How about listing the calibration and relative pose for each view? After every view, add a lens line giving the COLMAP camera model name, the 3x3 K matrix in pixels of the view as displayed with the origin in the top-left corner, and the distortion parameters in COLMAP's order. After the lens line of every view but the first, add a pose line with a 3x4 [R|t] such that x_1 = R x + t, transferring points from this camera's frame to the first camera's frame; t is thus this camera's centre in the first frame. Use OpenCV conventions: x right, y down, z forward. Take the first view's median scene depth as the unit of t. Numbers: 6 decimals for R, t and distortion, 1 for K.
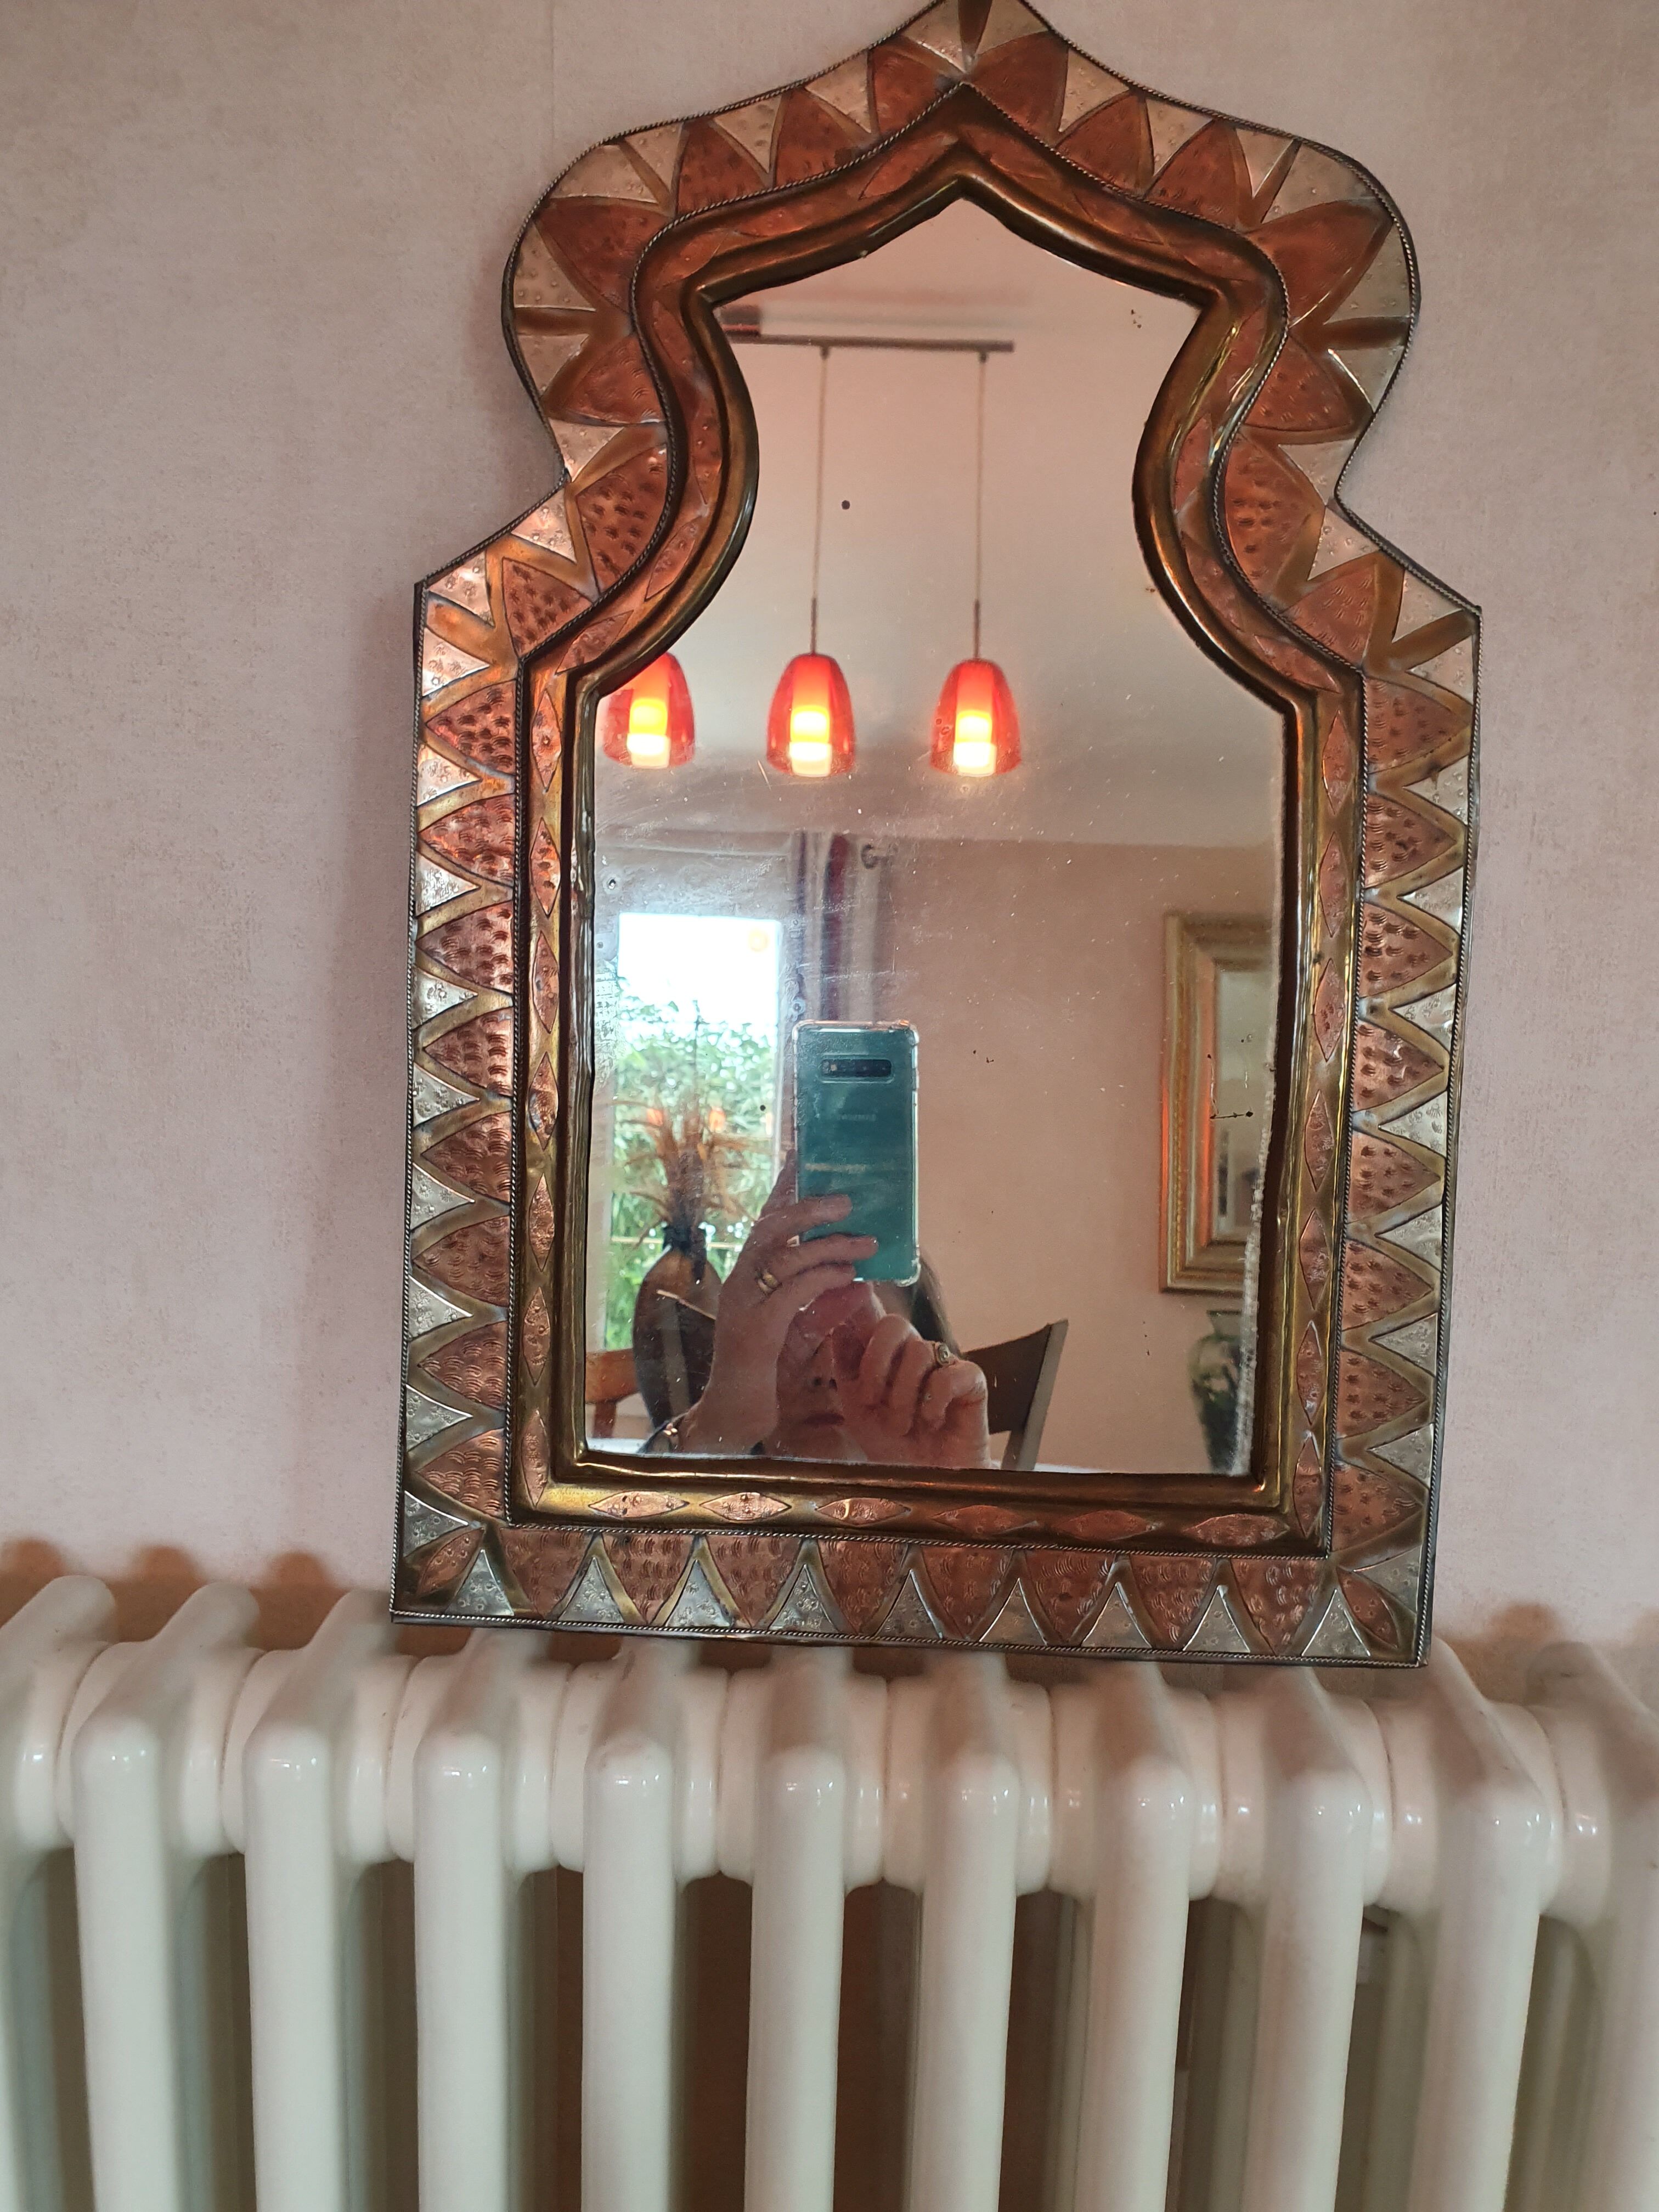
lens RADIAL K [[1684.2, 0, 829.5], [0, 1684.2, 1106.0], [0, 0, 1]] dist [-0.006247, 0.002313]
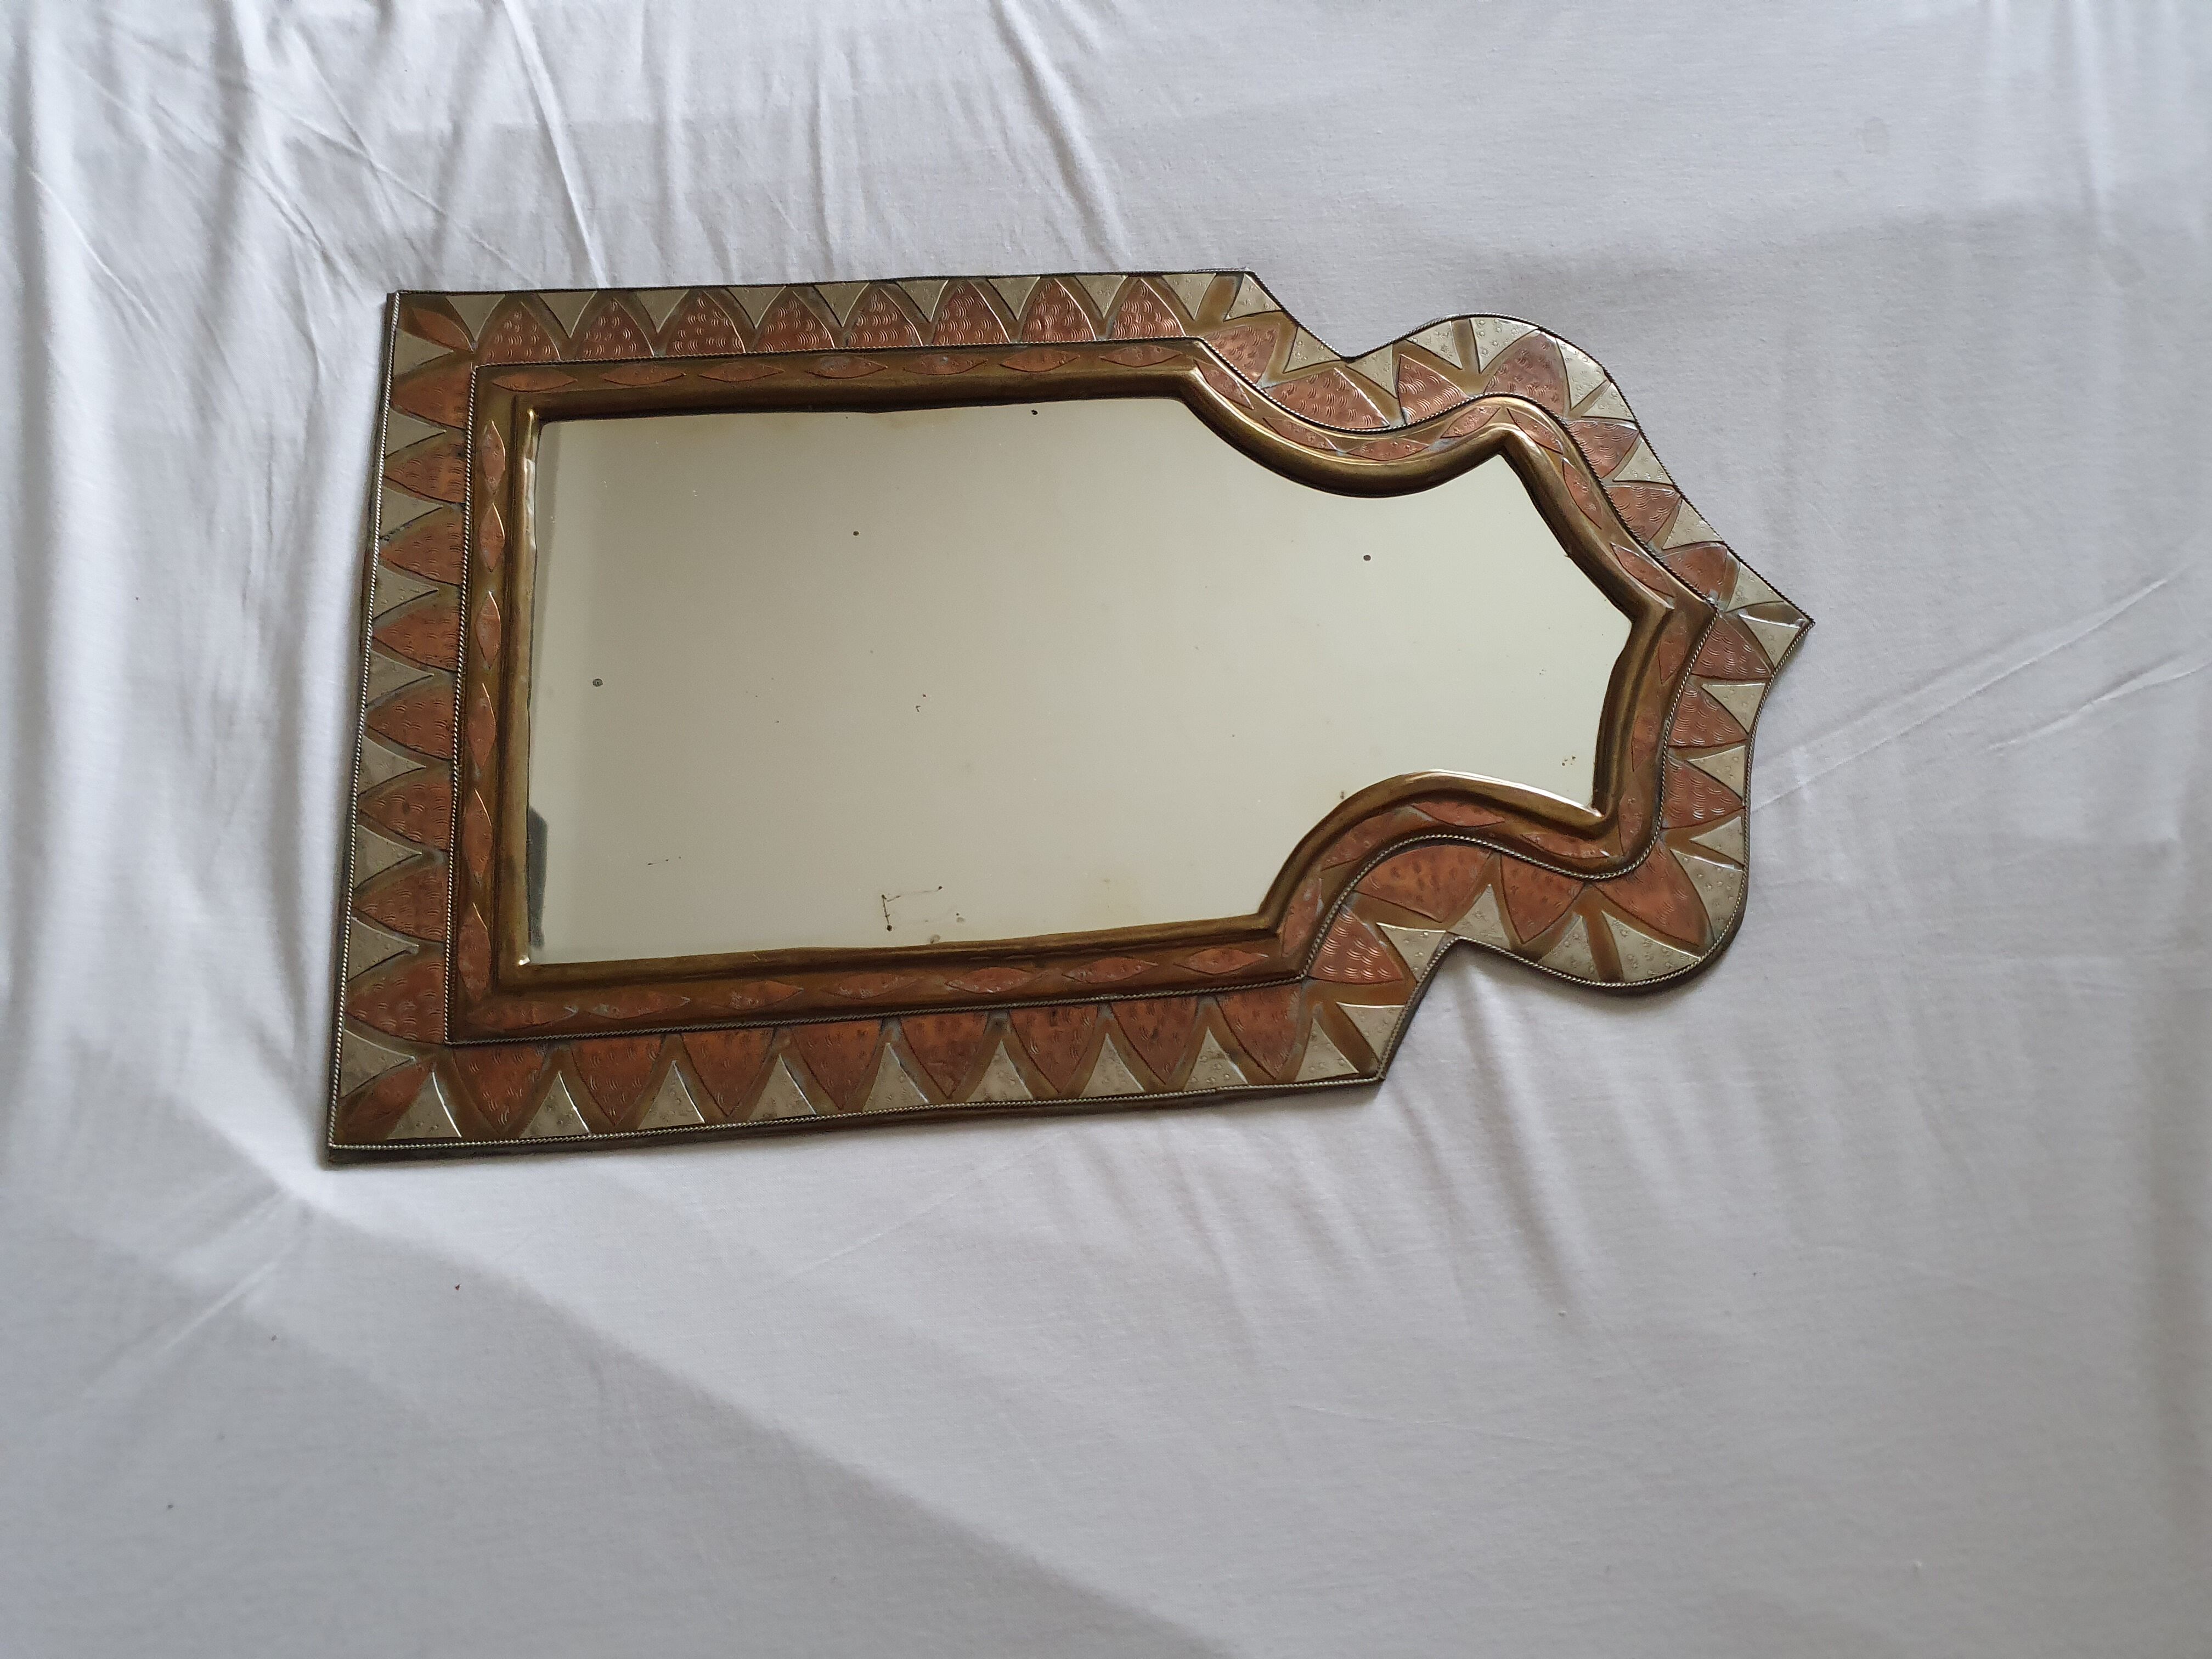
lens RADIAL K [[1684.2, 0, 1106.0], [0, 1684.2, 829.5], [0, 0, 1]] dist [-0.006247, 0.002313]
pose [[0.134204, 0.930397, -0.341101, 0.573560], [-0.984331, 0.085433, -0.154250, 0.025855], [-0.114373, 0.356457, 0.927285, -0.017324]]
